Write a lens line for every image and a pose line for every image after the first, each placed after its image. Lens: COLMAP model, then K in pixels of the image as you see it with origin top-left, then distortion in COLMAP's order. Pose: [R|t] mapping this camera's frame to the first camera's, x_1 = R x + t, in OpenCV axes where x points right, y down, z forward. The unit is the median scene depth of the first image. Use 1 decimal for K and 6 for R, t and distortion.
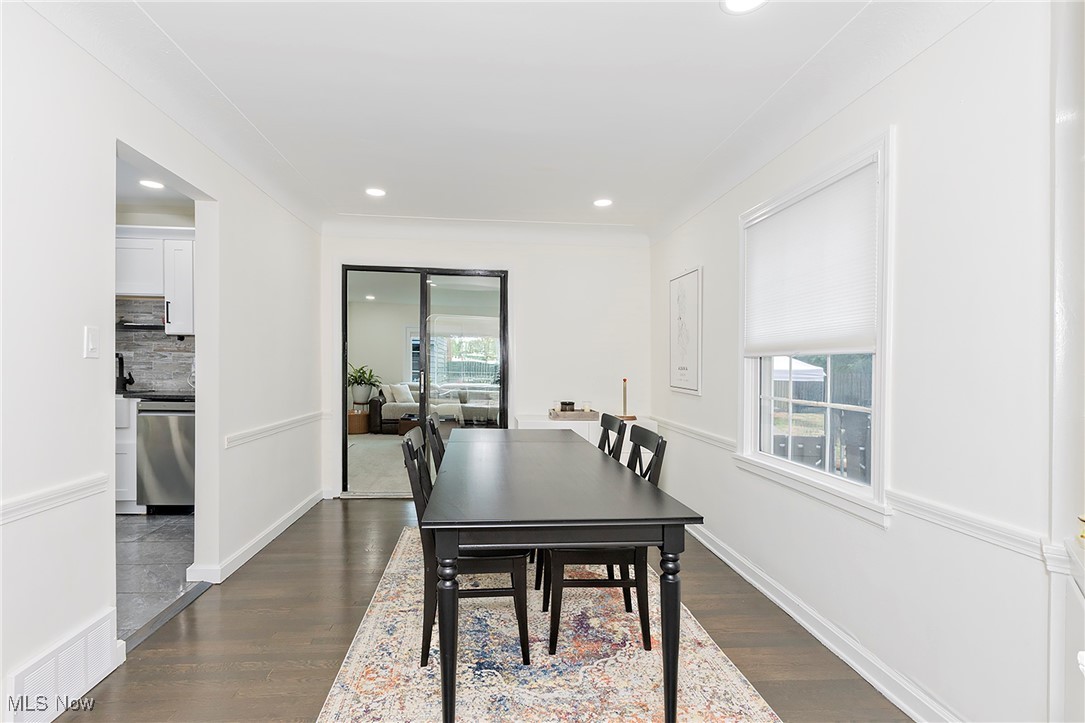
lens RADIAL K [[514.5, 0, 513.4], [0, 514.5, 370.0], [0, 0, 1]] dist [0.000762, 0.000029]
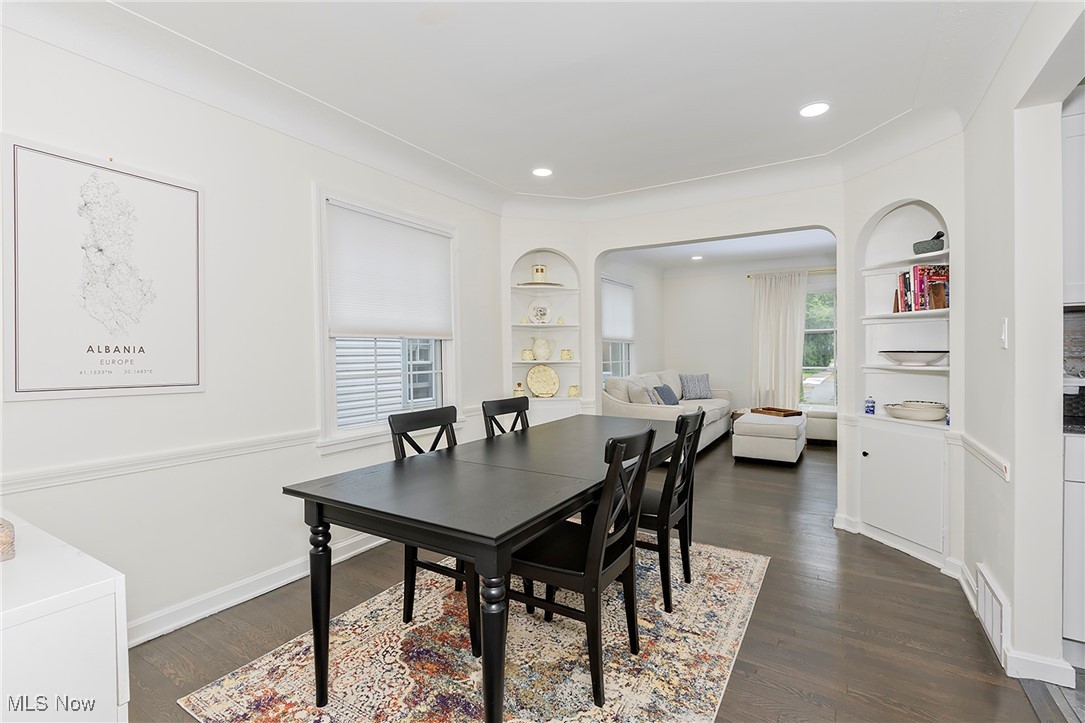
lens RADIAL K [[497.7, 0, 546.0], [0, 497.7, 358.6], [0, 0, 1]] dist [-0.000337, -0.000080]
pose [[-0.822470, -0.018878, 0.568496, -0.265656], [-0.000343, 0.999465, 0.032694, -0.010344], [-0.568809, 0.026695, -0.822036, 1.016821]]
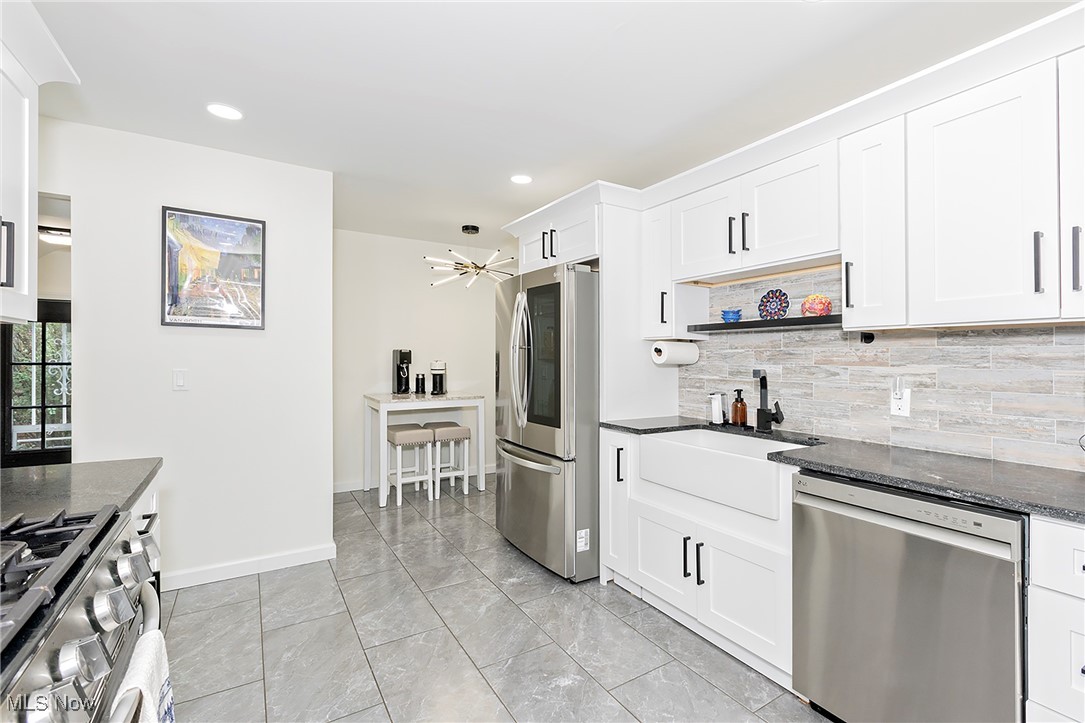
lens RADIAL K [[478.0, 0, 548.3], [0, 478.0, 357.2], [0, 0, 1]] dist [0.000124, -0.000010]
pose [[0.475512, -0.016730, -0.879550, -0.383498], [-0.006341, 0.999728, -0.022444, -0.030727], [0.879687, 0.016250, 0.475276, 0.503858]]
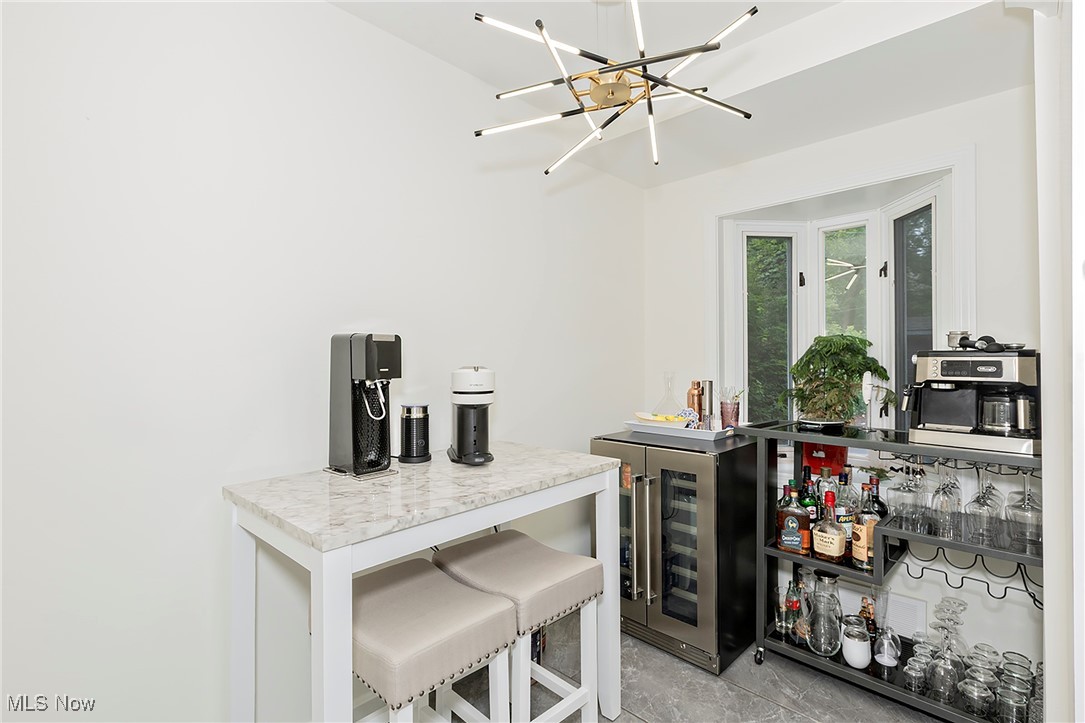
lens RADIAL K [[494.1, 0, 558.8], [0, 494.1, 372.7], [0, 0, 1]] dist [0.000571, 0.000020]
pose [[0.668654, -0.006852, -0.743542, -1.118843], [0.014670, 0.999884, 0.003979, -0.041357], [0.743429, -0.013568, 0.668677, 0.588801]]
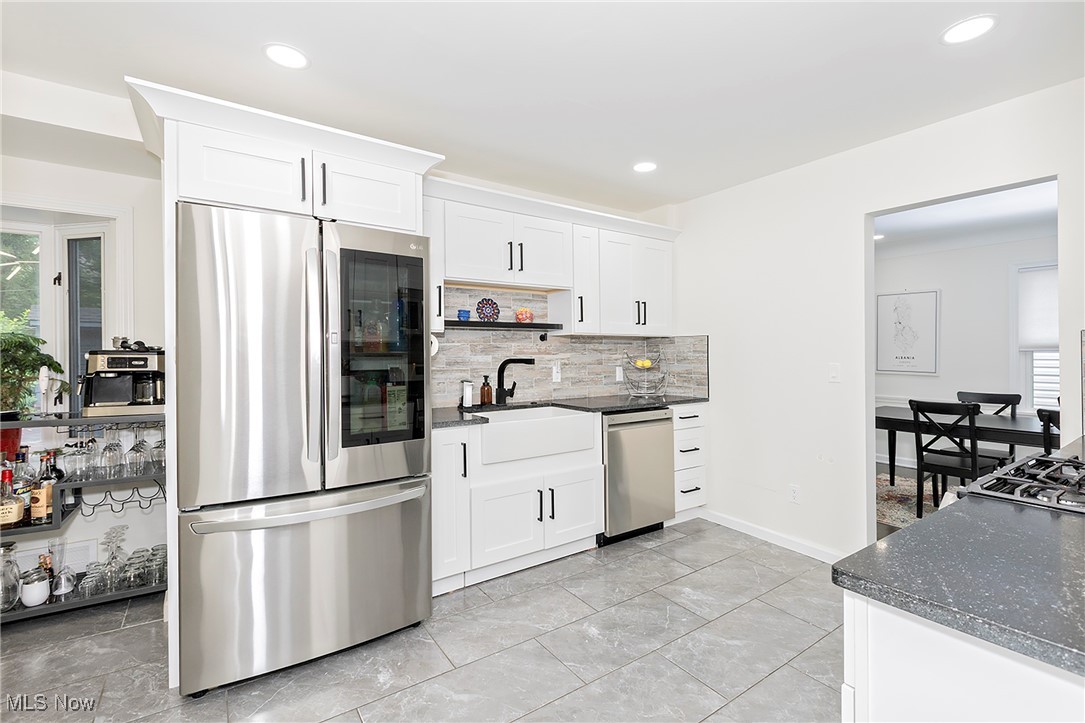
lens RADIAL K [[489.6, 0, 545.9], [0, 489.6, 346.2], [0, 0, 1]] dist [-0.002270, -0.000189]
pose [[0.857662, -0.015669, 0.513974, -1.057686], [0.021620, 0.999751, -0.005599, -0.044035], [-0.513758, 0.015914, 0.857787, 0.308869]]
